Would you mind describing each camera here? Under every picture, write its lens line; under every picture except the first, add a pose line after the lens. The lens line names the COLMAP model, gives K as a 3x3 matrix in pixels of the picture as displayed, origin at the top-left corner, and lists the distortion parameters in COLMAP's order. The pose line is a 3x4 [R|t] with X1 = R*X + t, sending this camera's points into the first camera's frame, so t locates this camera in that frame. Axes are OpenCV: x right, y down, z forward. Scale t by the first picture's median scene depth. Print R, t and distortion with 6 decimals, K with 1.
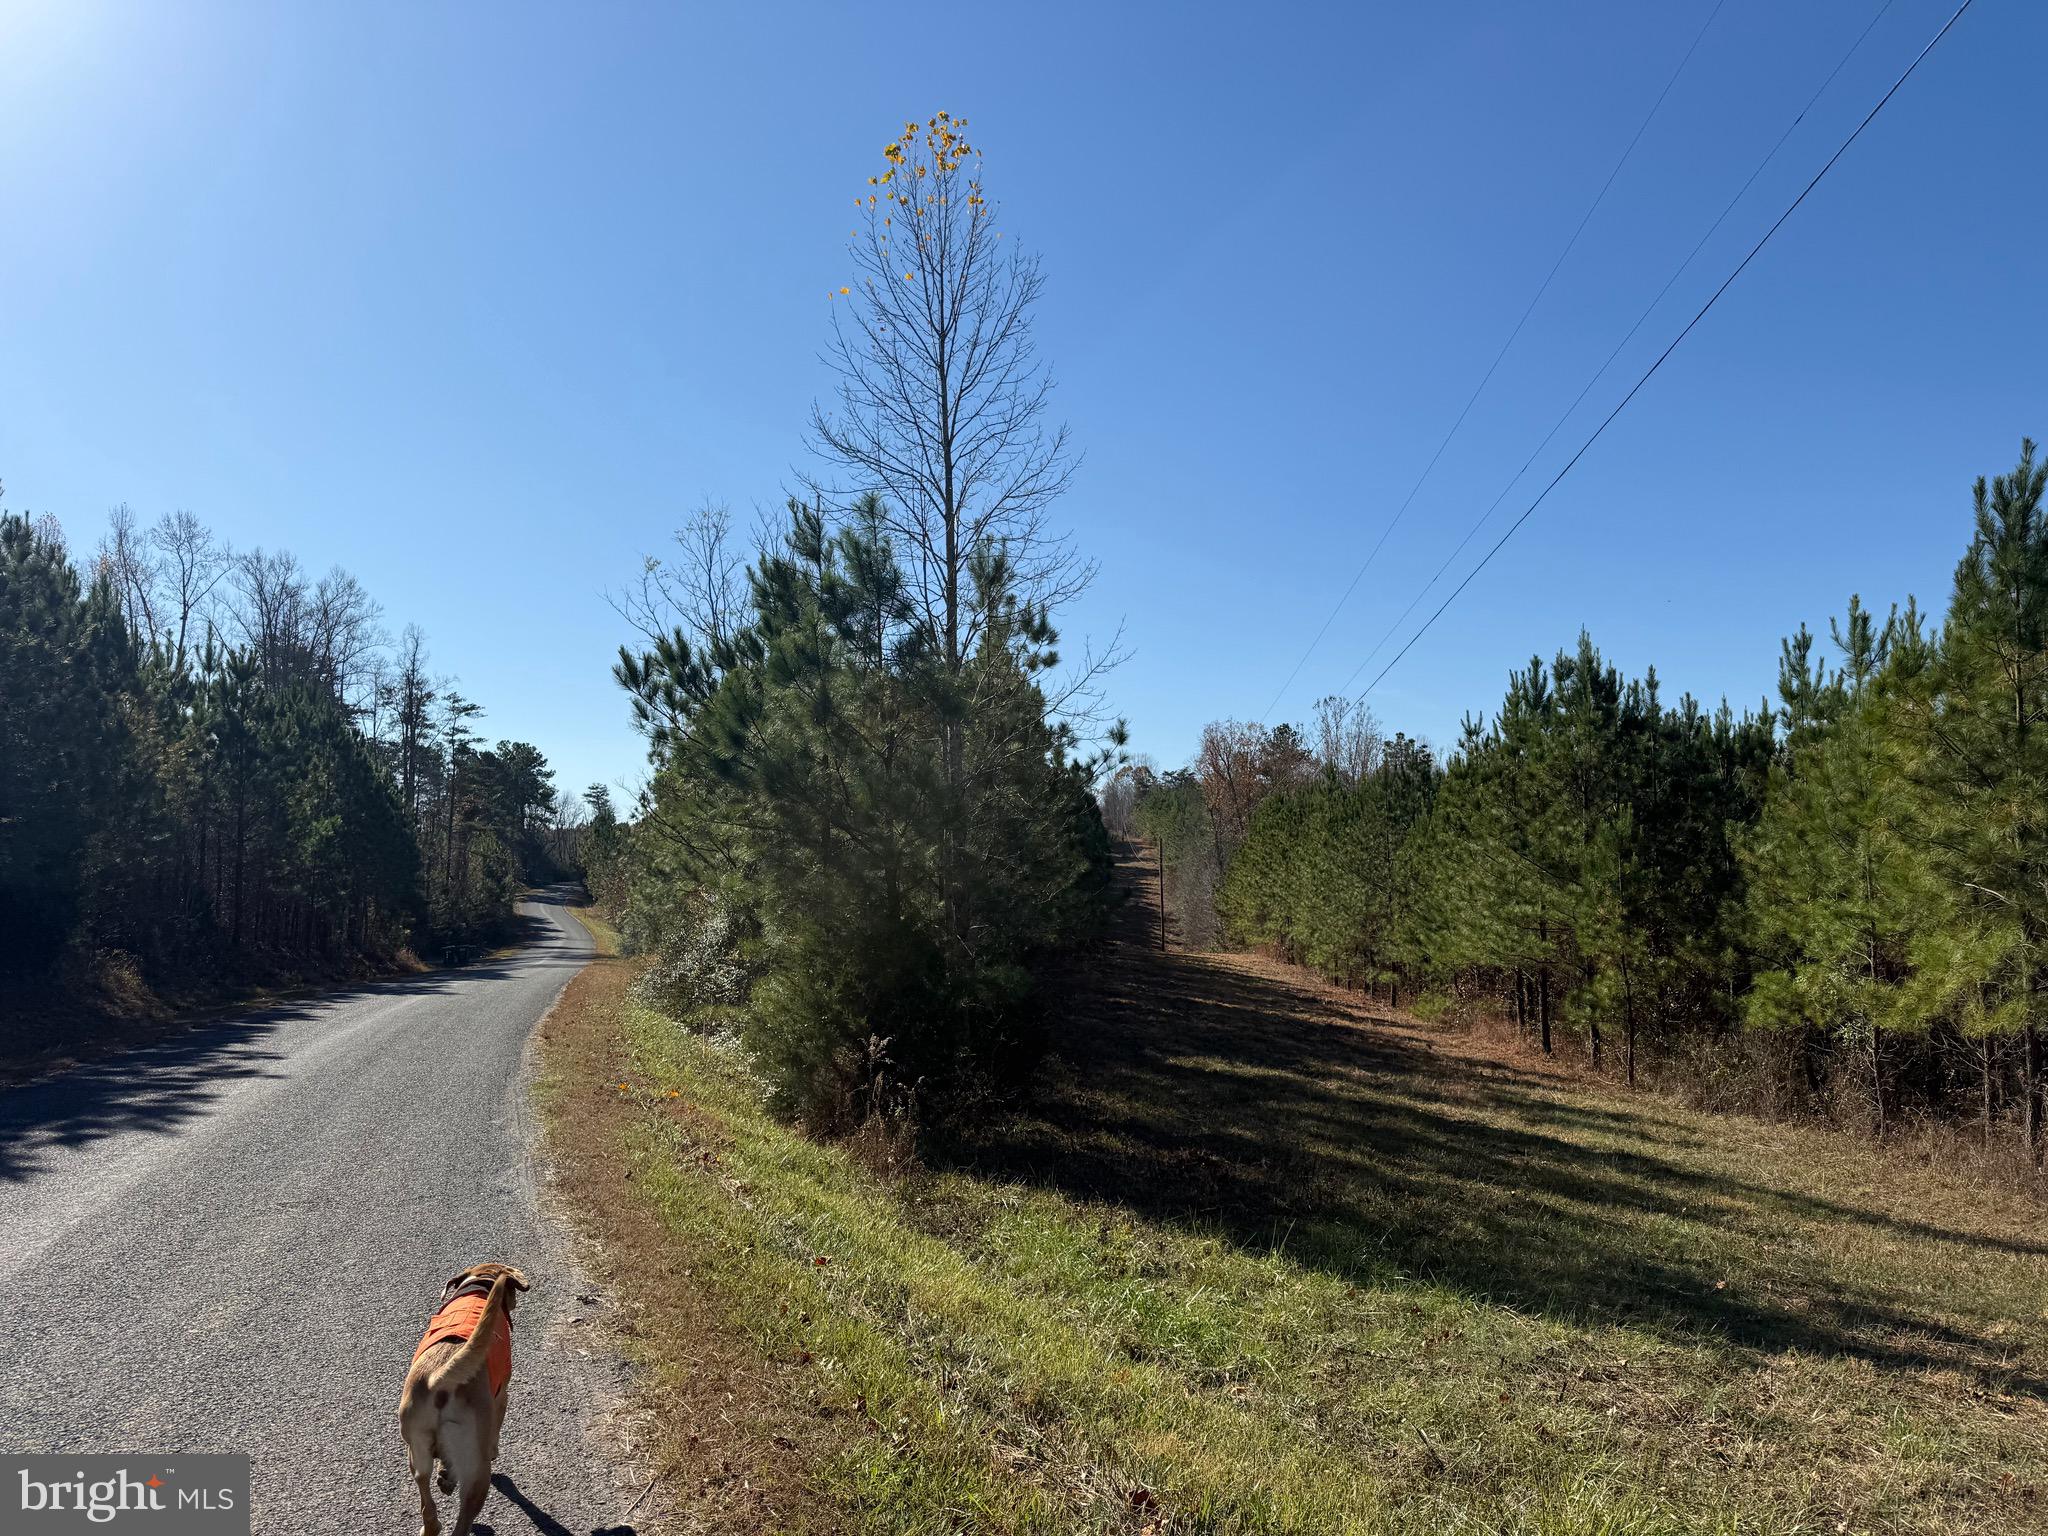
lens RADIAL K [[1437.5, 0, 1071.2], [0, 1437.5, 773.6], [0, 0, 1]] dist [0.150878, -0.215525]
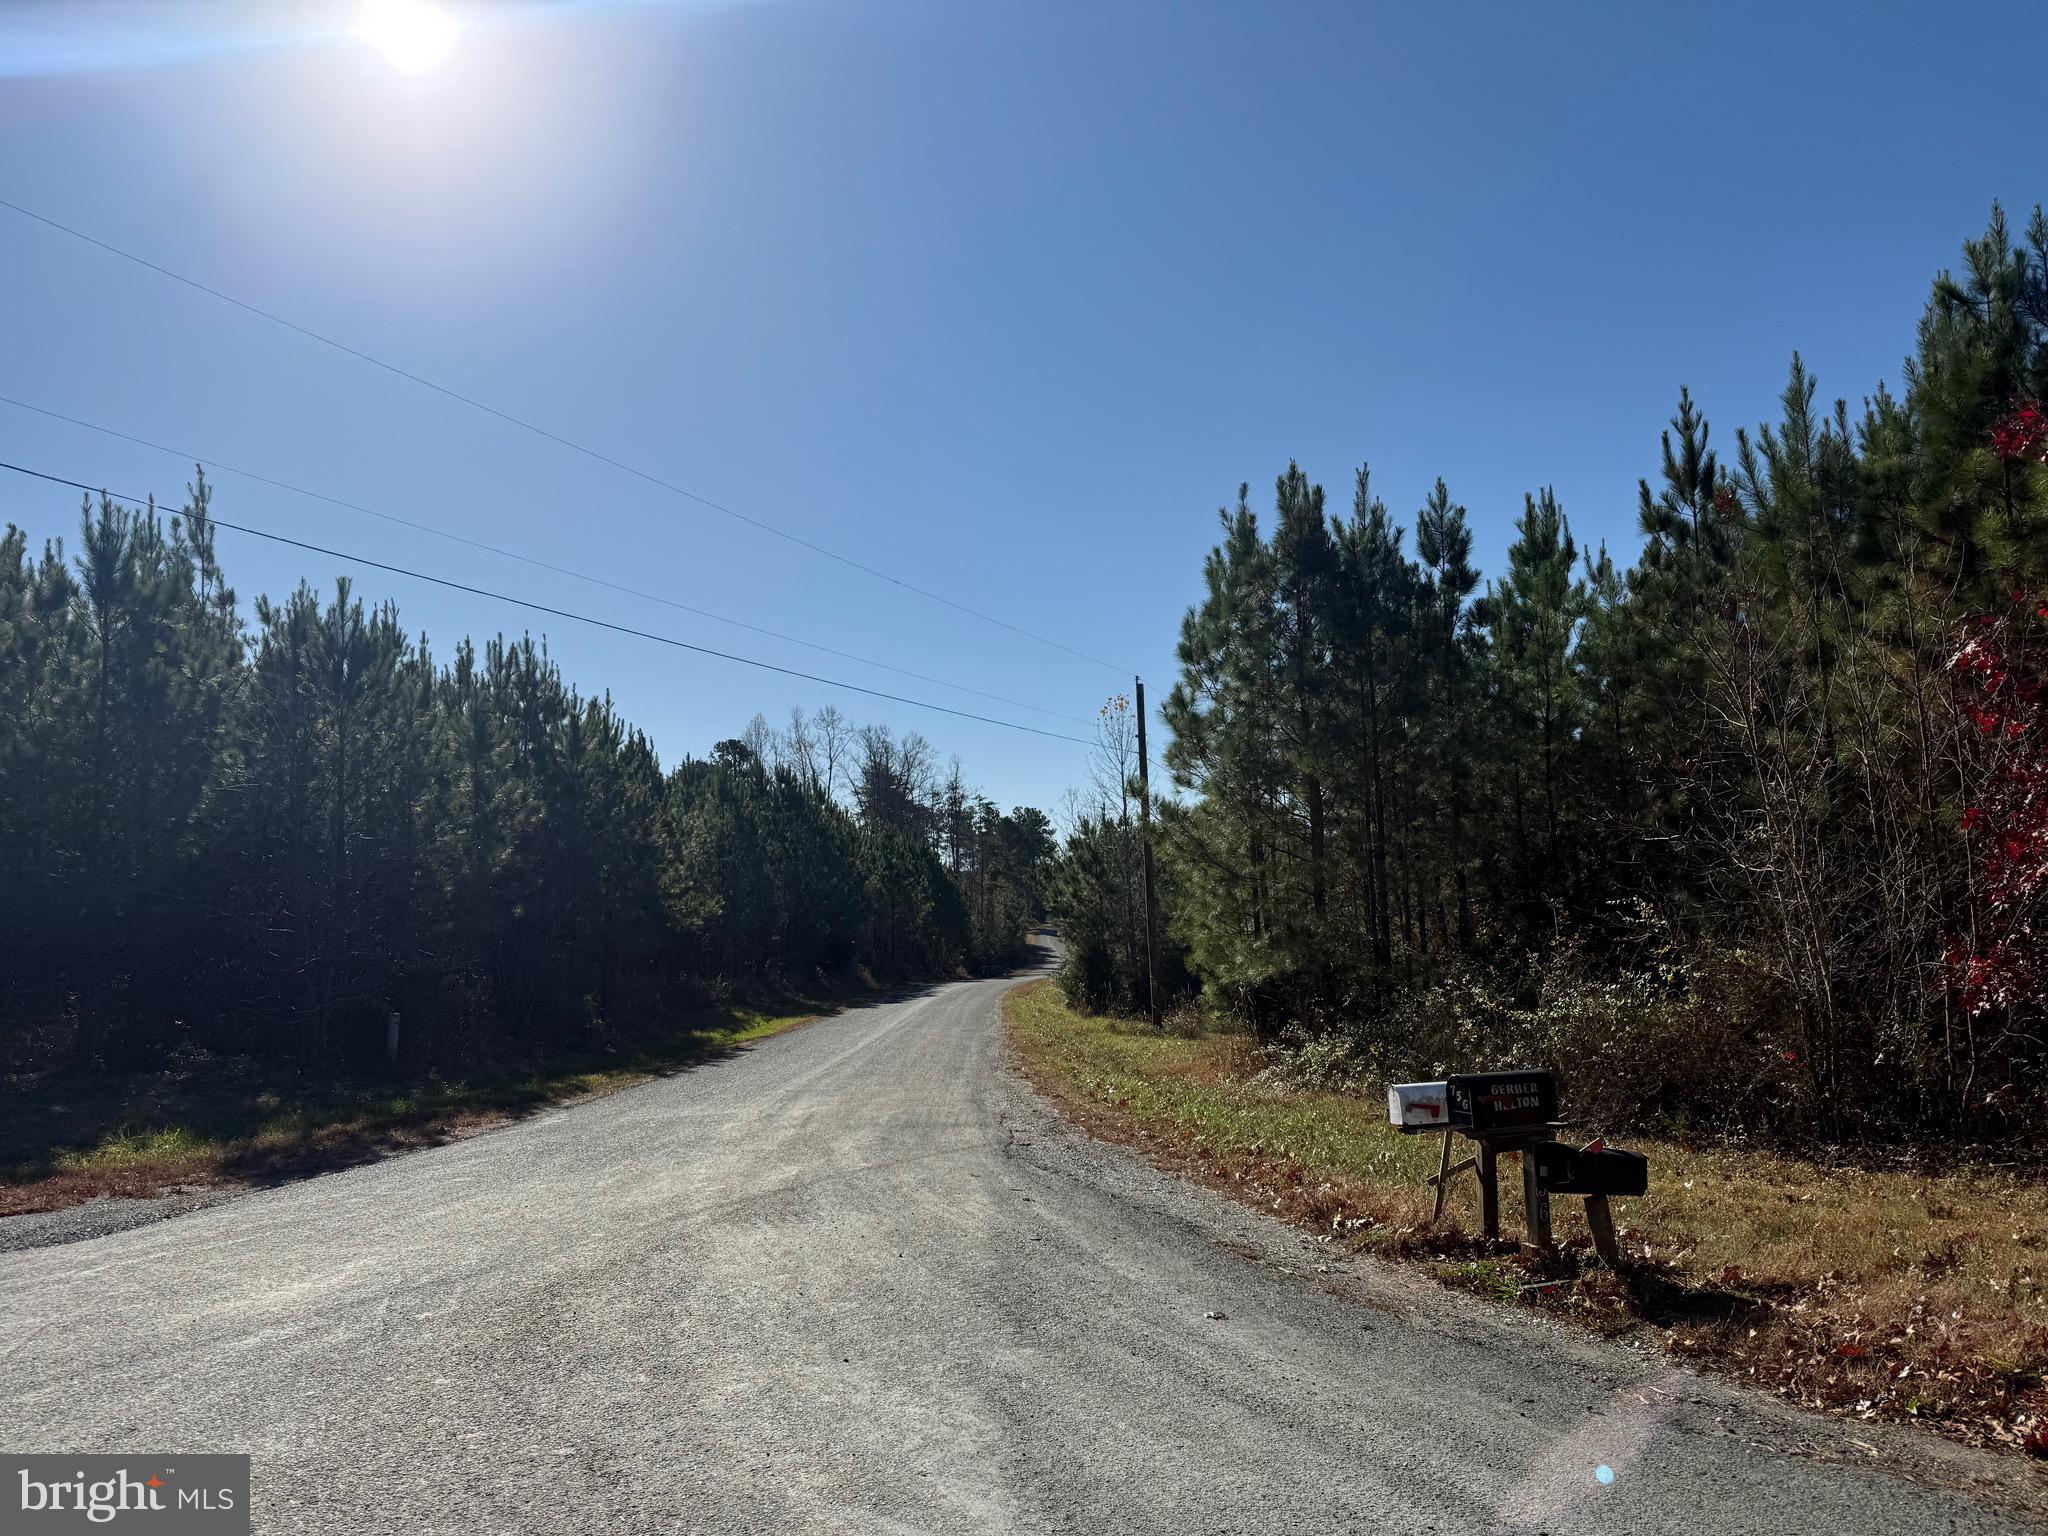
lens RADIAL K [[1465.2, 0, 1104.1], [0, 1465.2, 762.6], [0, 0, 1]] dist [-0.002310, -0.004614]
pose [[0.949343, -0.050926, -0.310087, 0.152031], [0.043816, 0.998593, -0.029857, -0.037240], [0.311171, 0.014758, 0.950239, -0.353860]]
